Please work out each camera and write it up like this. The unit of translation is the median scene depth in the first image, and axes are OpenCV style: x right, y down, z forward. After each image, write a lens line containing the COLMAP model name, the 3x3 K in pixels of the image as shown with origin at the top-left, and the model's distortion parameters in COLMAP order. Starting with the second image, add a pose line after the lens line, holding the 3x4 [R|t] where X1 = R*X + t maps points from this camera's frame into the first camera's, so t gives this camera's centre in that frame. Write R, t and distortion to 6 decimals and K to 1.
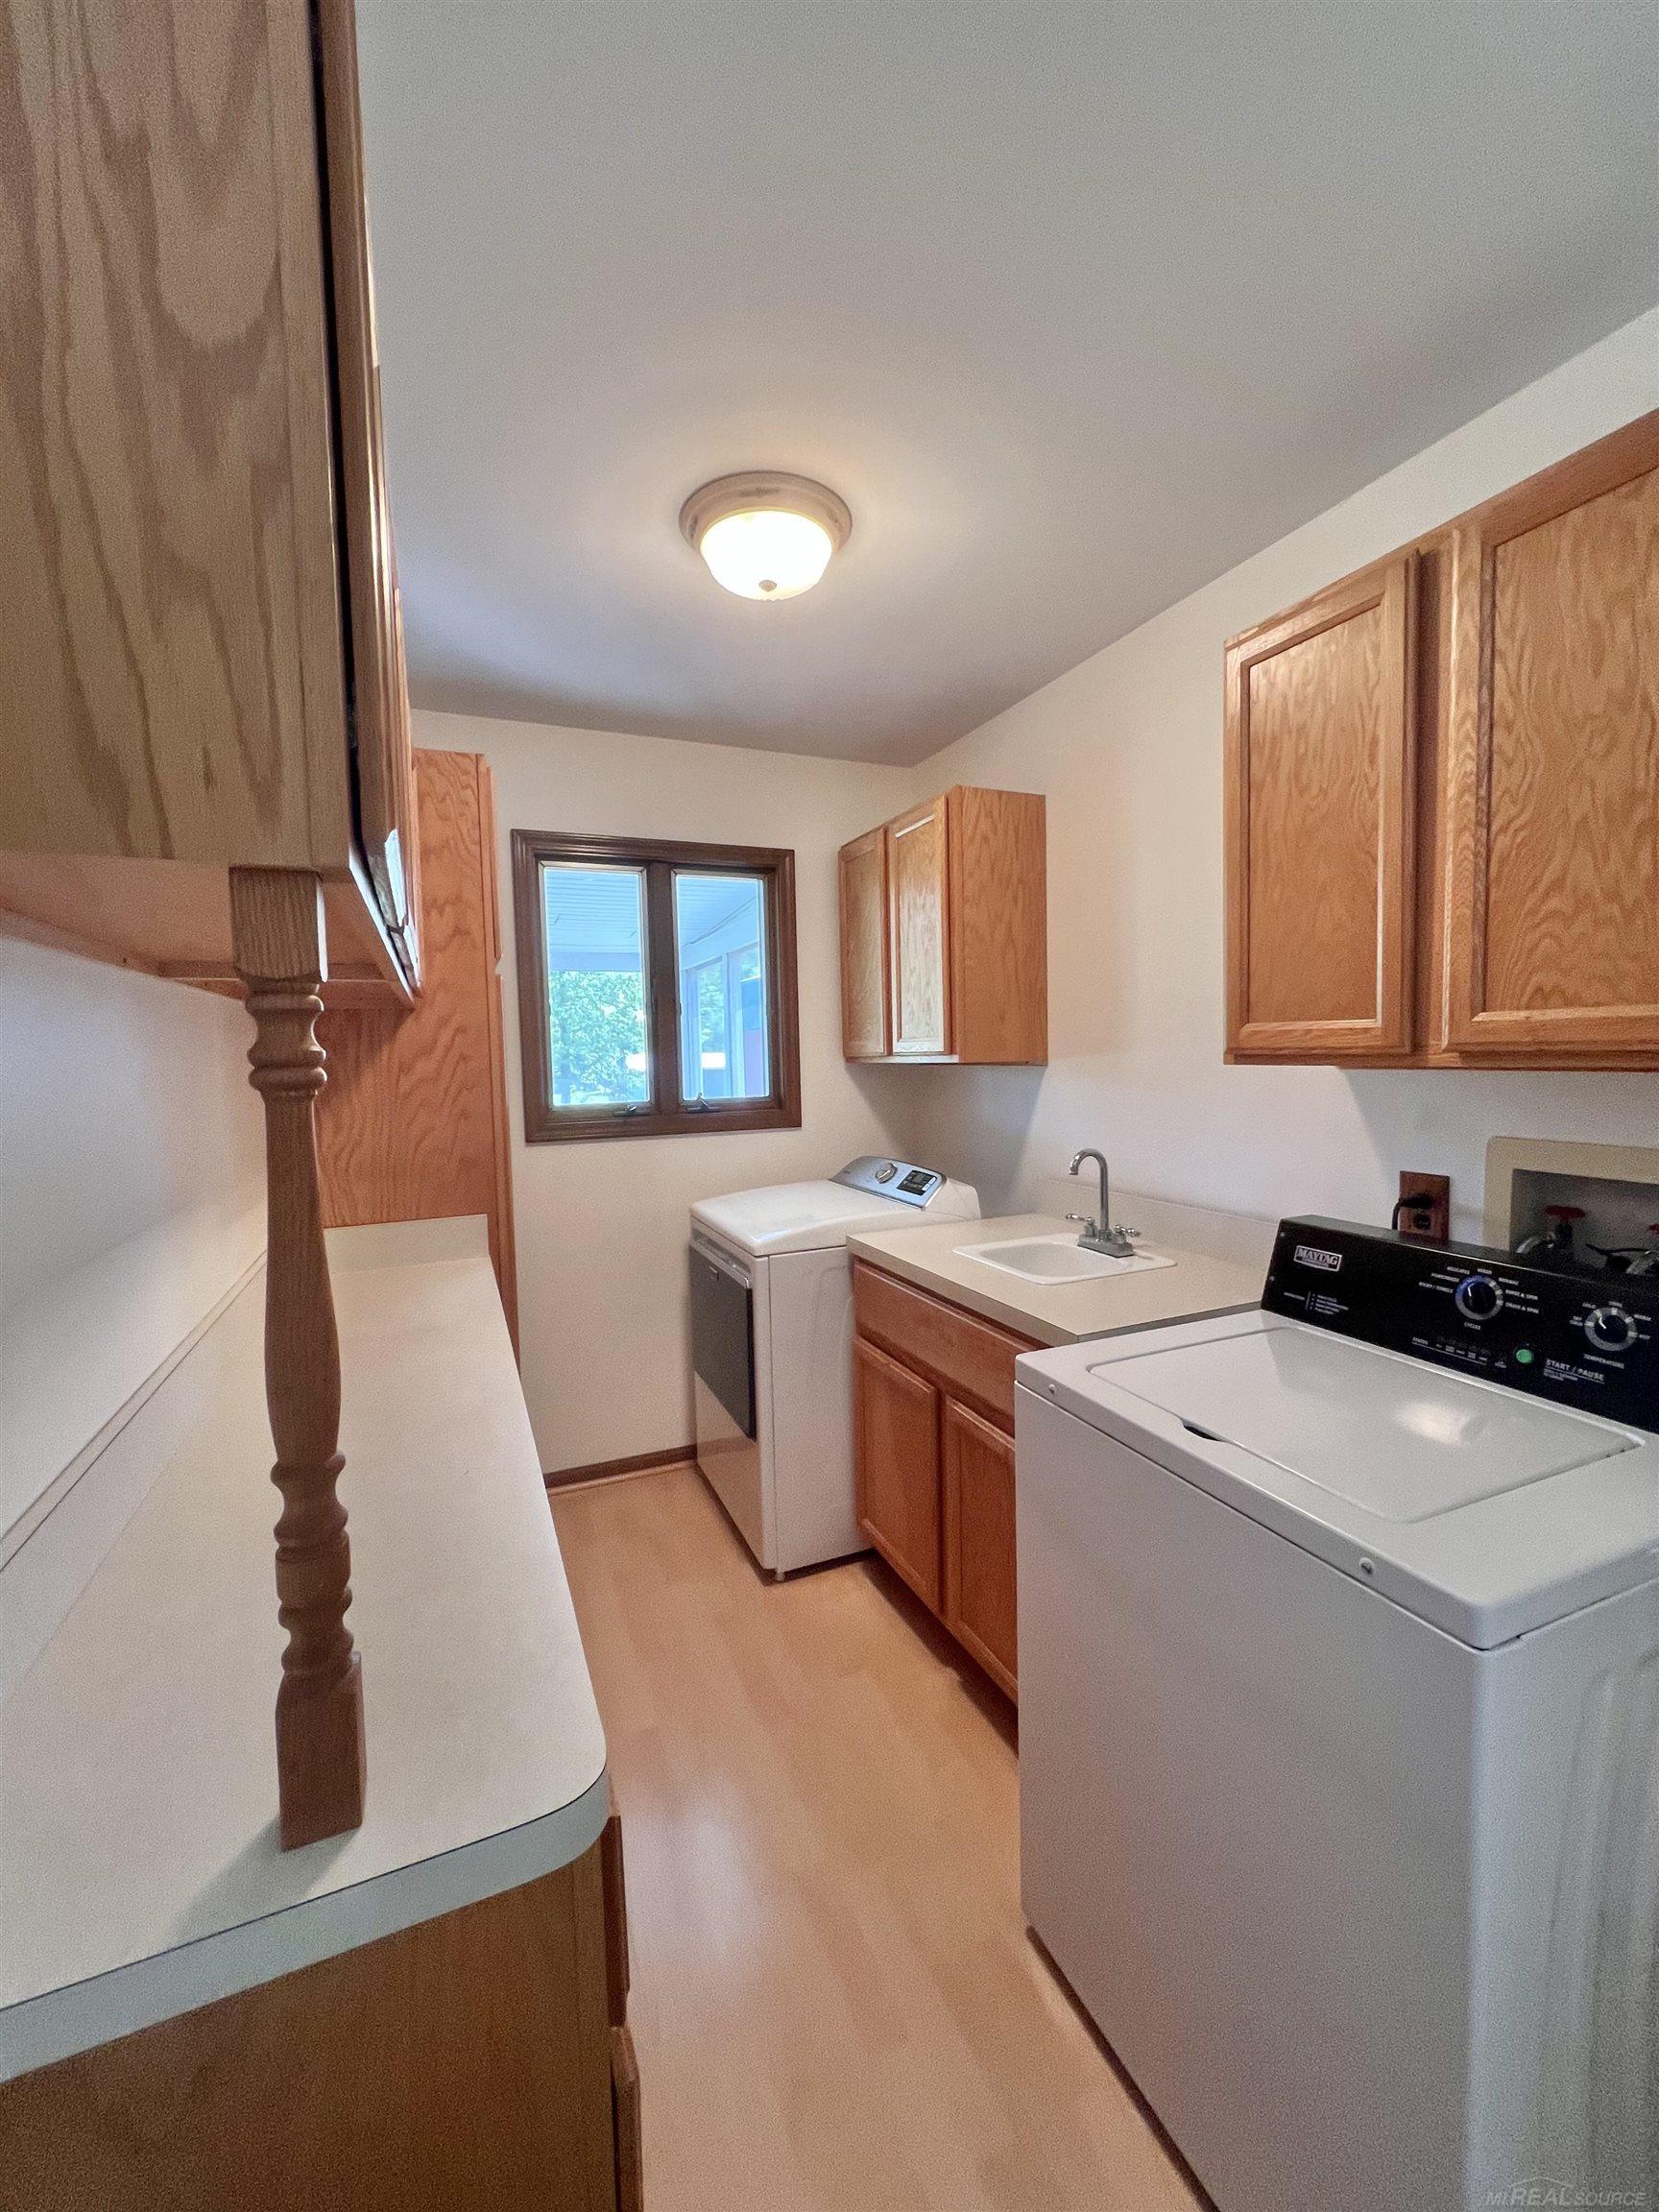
lens RADIAL K [[904.6, 0, 826.6], [0, 904.6, 1101.4], [0, 0, 1]] dist [0.001379, -0.000439]
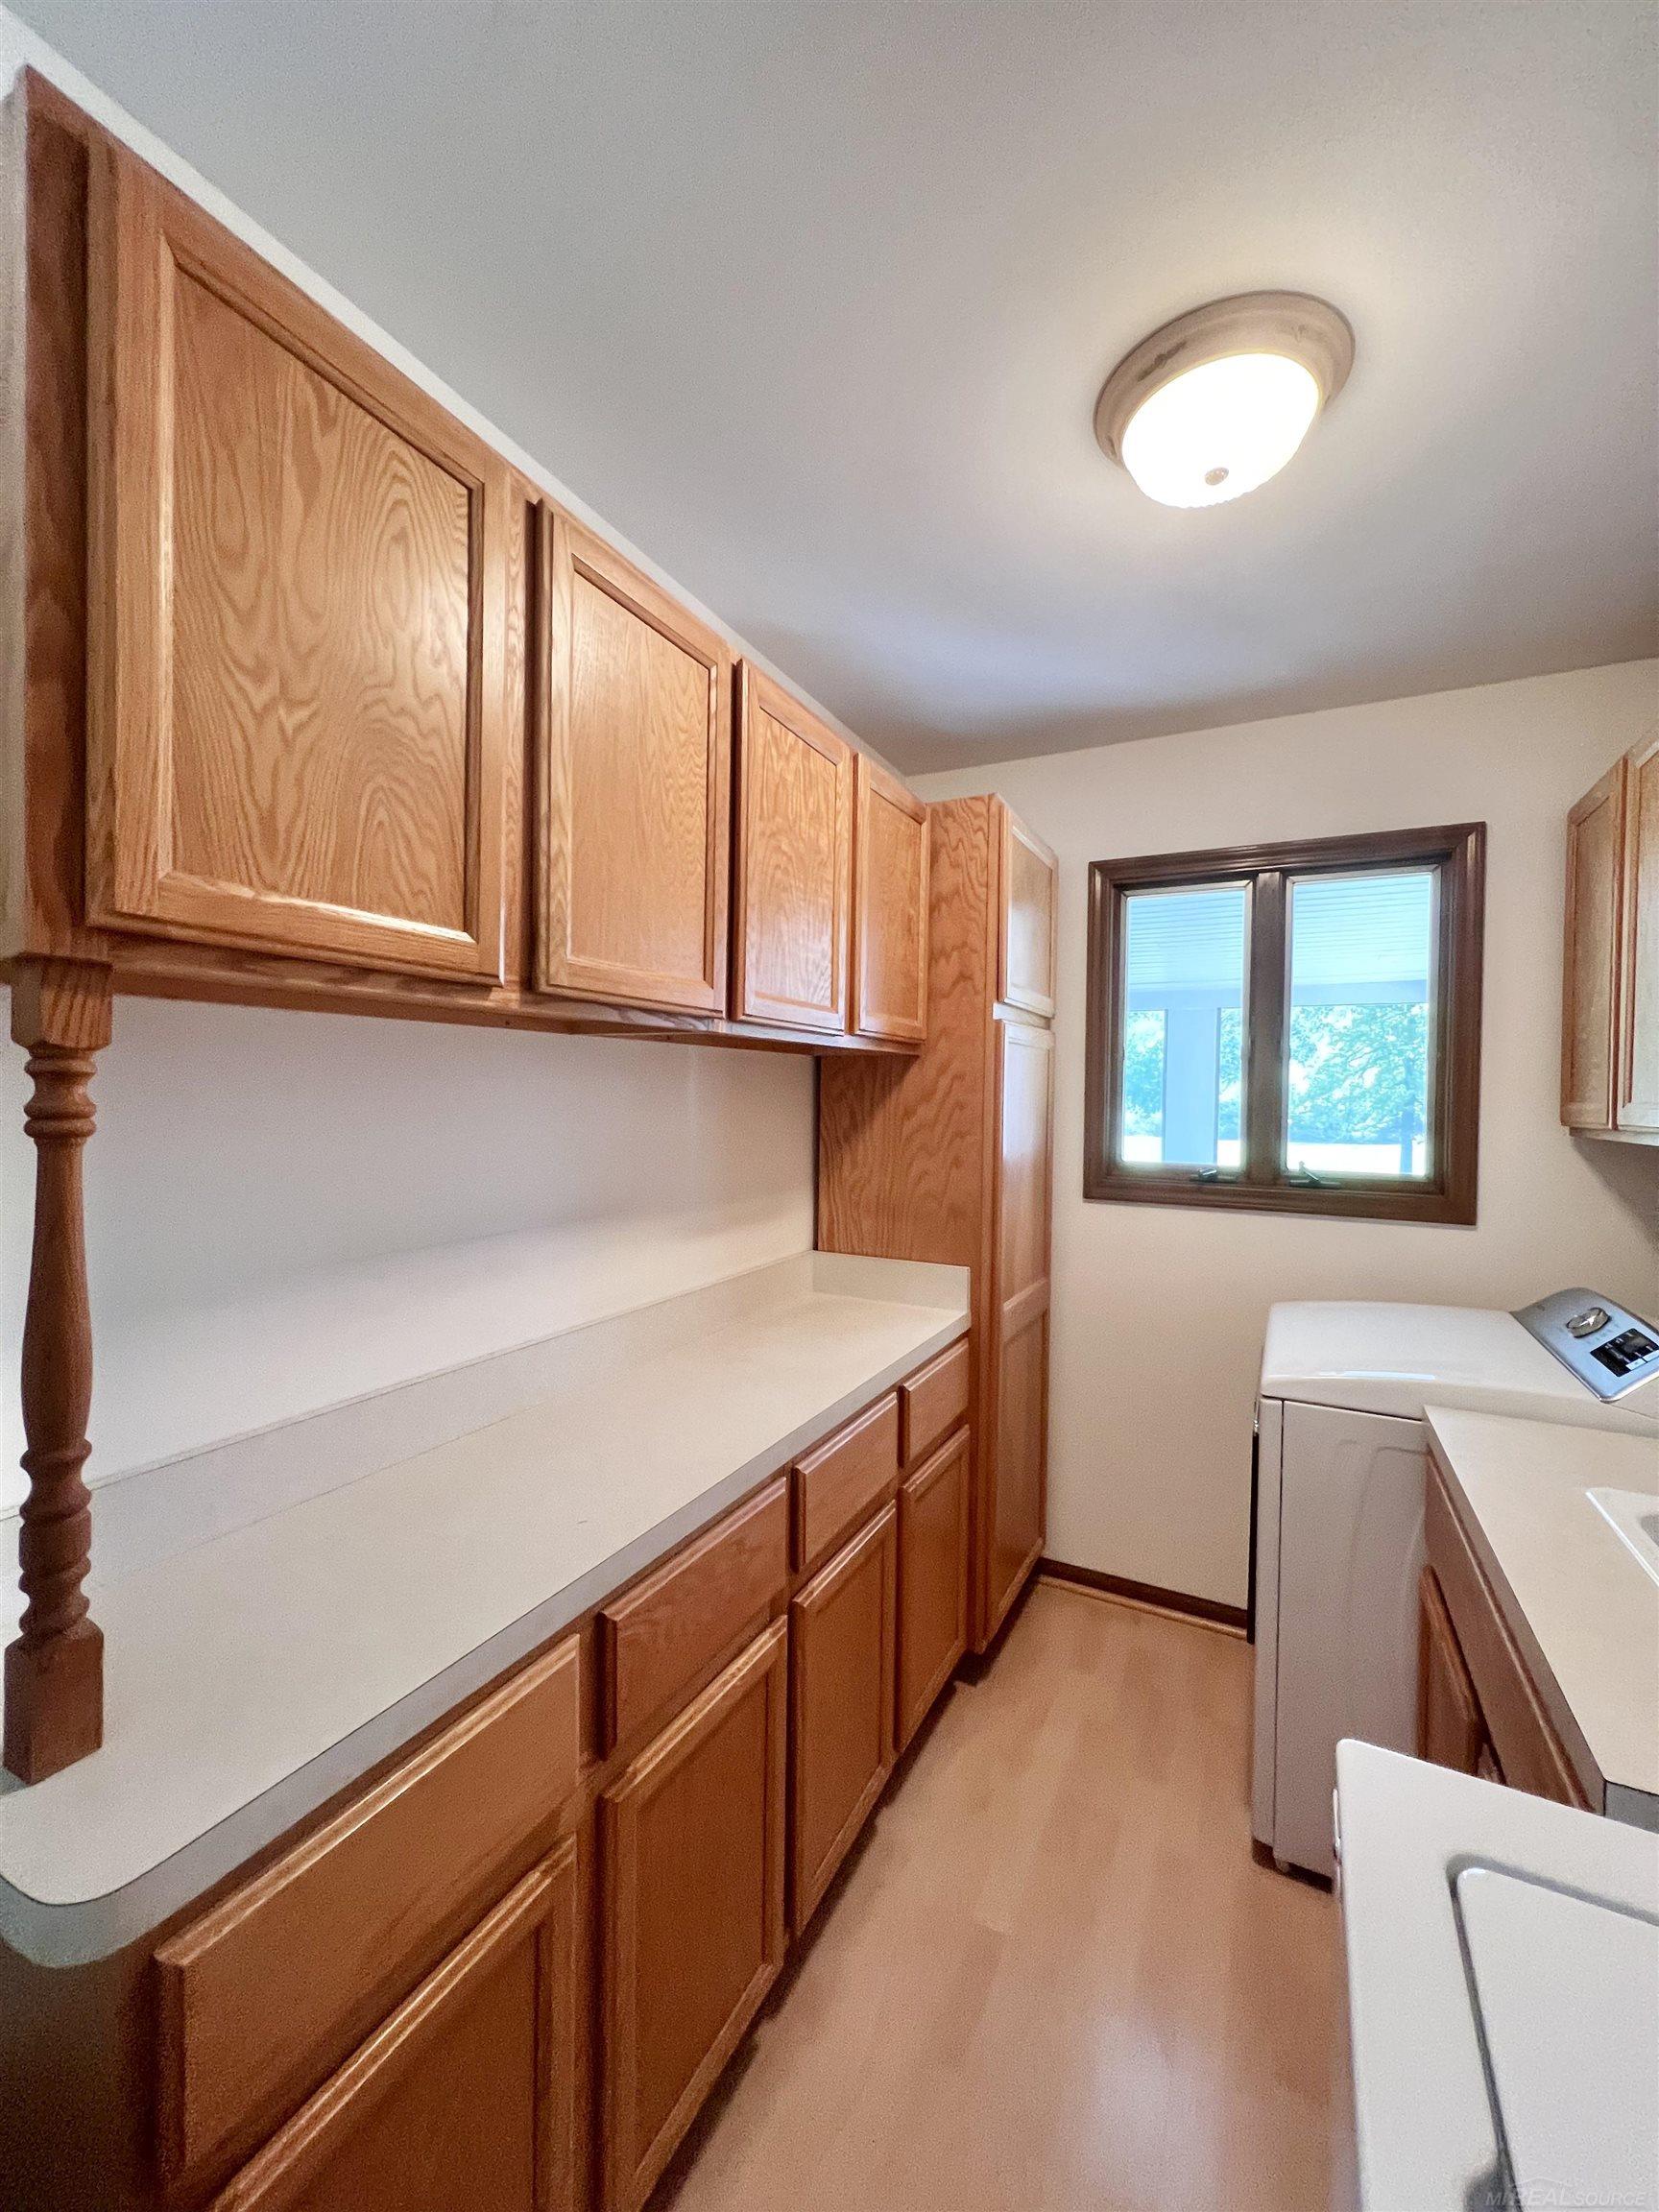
lens RADIAL K [[897.4, 0, 825.9], [0, 897.4, 1093.7], [0, 0, 1]] dist [0.020773, -0.000050]
pose [[0.636418, 0.034076, -0.770591, 0.256096], [-0.073514, 0.997156, -0.016619, -0.033225], [0.767833, 0.067226, 0.637113, 0.265856]]
